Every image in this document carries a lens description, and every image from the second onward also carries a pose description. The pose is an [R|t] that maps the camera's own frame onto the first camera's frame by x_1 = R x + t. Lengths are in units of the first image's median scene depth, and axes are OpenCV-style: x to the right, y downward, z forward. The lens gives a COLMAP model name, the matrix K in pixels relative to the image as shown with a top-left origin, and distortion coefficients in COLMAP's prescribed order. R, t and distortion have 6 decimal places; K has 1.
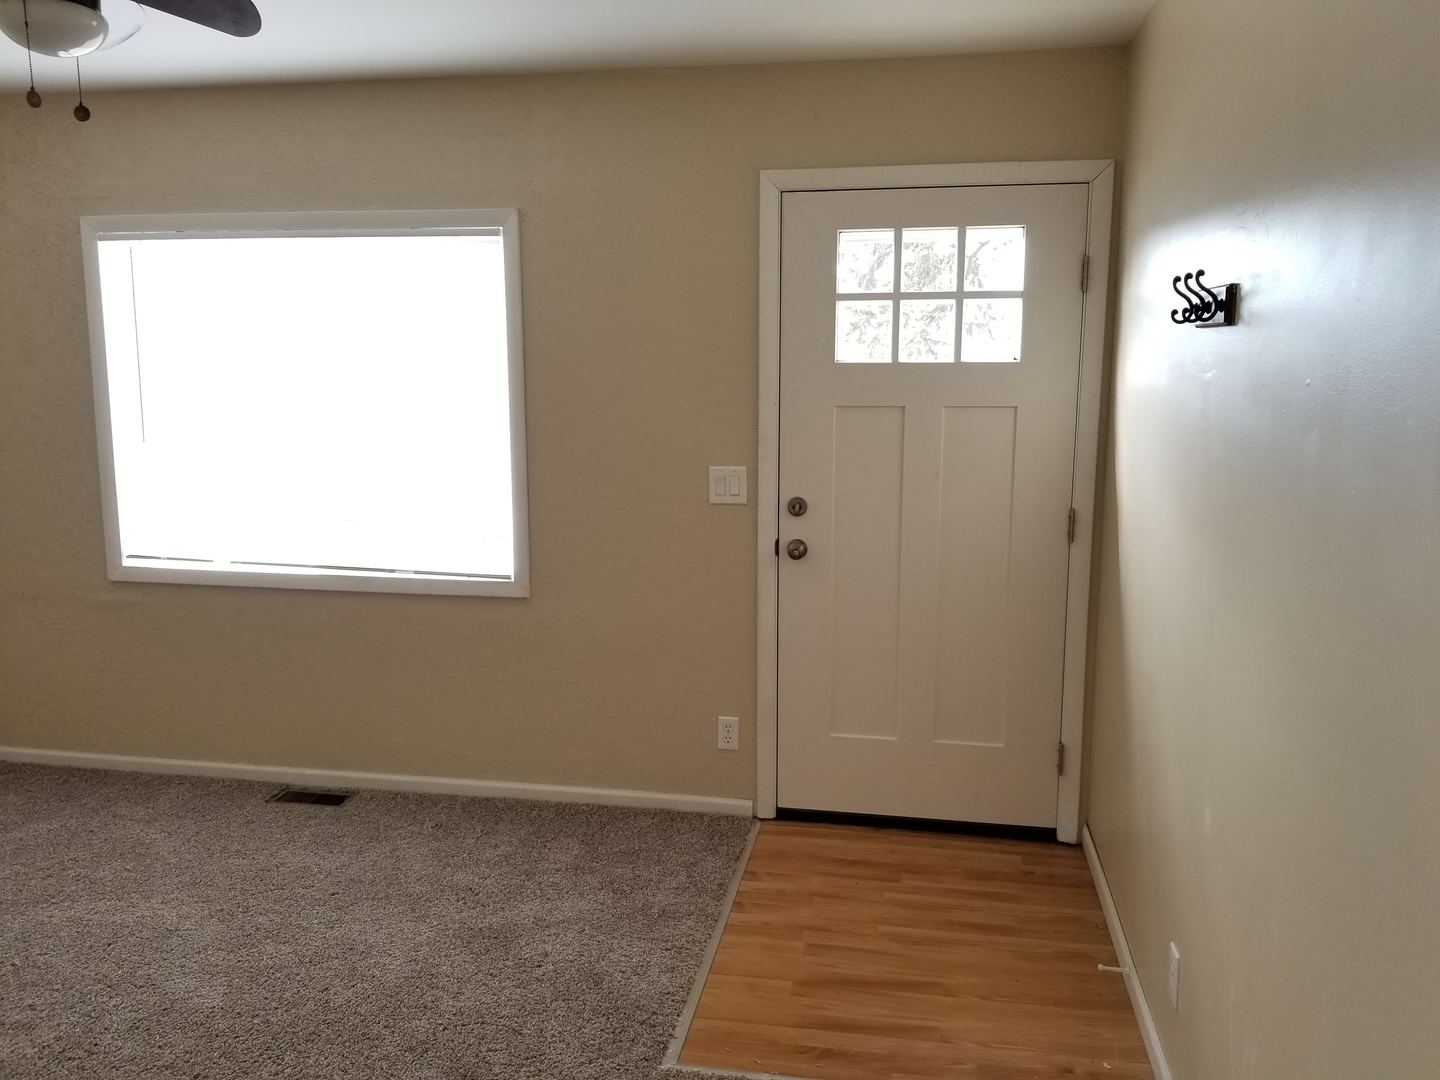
lens RADIAL K [[1165.8, 0, 715.3], [0, 1165.8, 532.1], [0, 0, 1]] dist [0.047700, -0.008085]
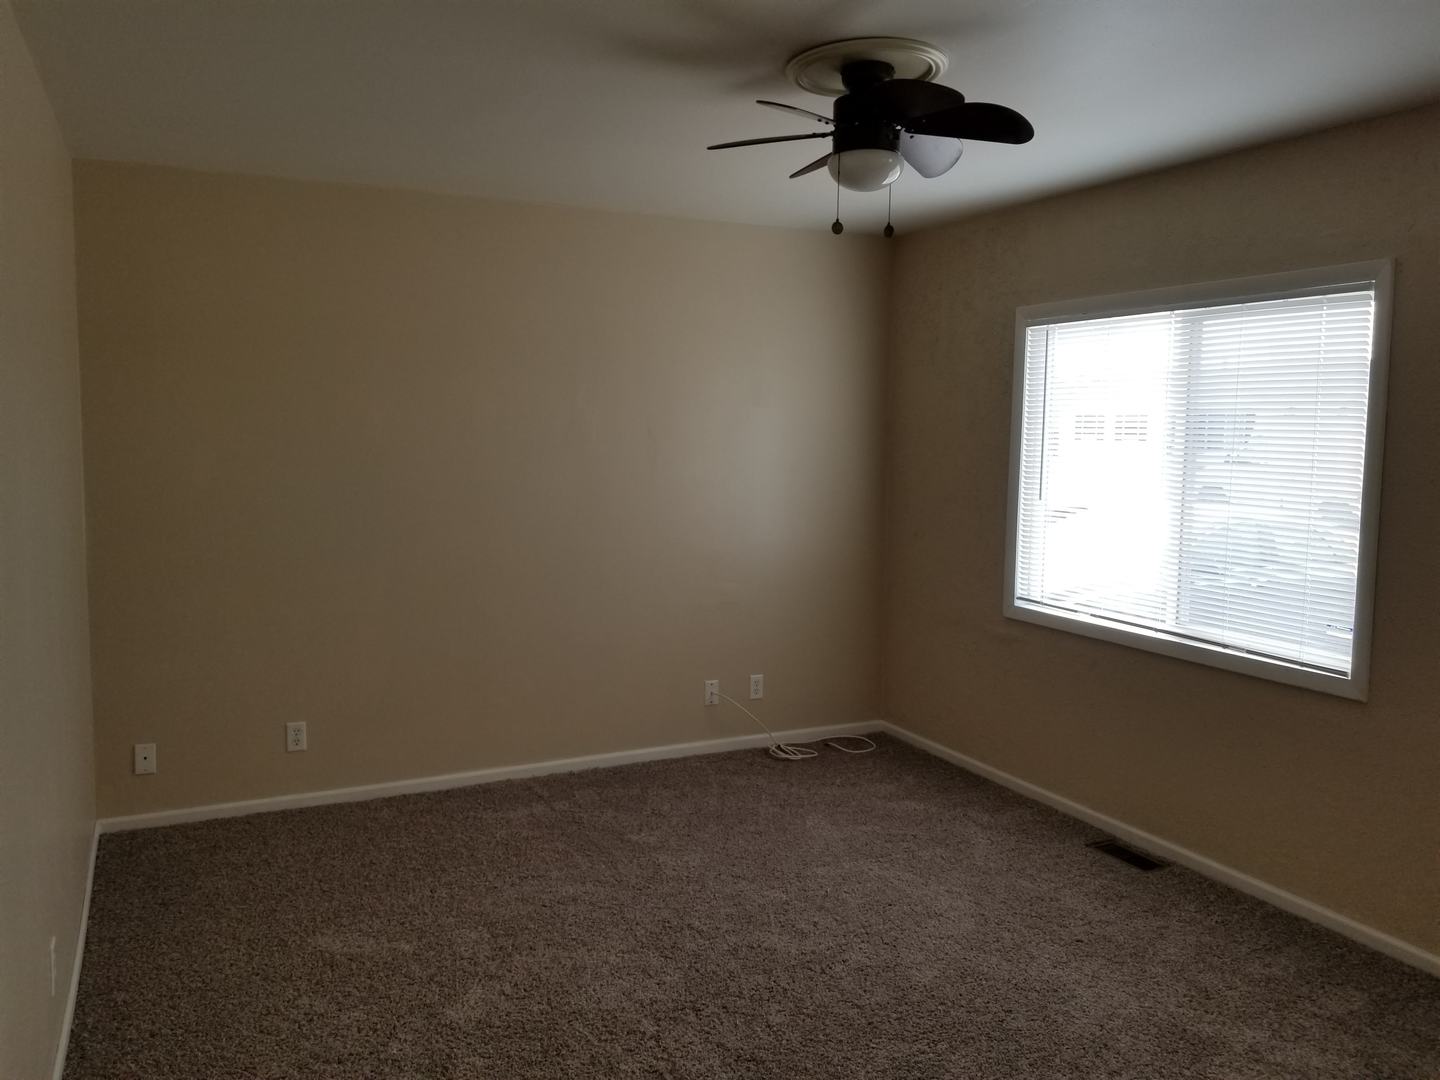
lens RADIAL K [[1165.8, 0, 715.3], [0, 1165.8, 532.1], [0, 0, 1]] dist [0.047700, -0.008085]
pose [[0.600838, 0.082752, -0.795076, 0.238136], [-0.134509, 0.990911, 0.001486, -0.004730], [0.787973, 0.106052, 0.606508, 0.076044]]
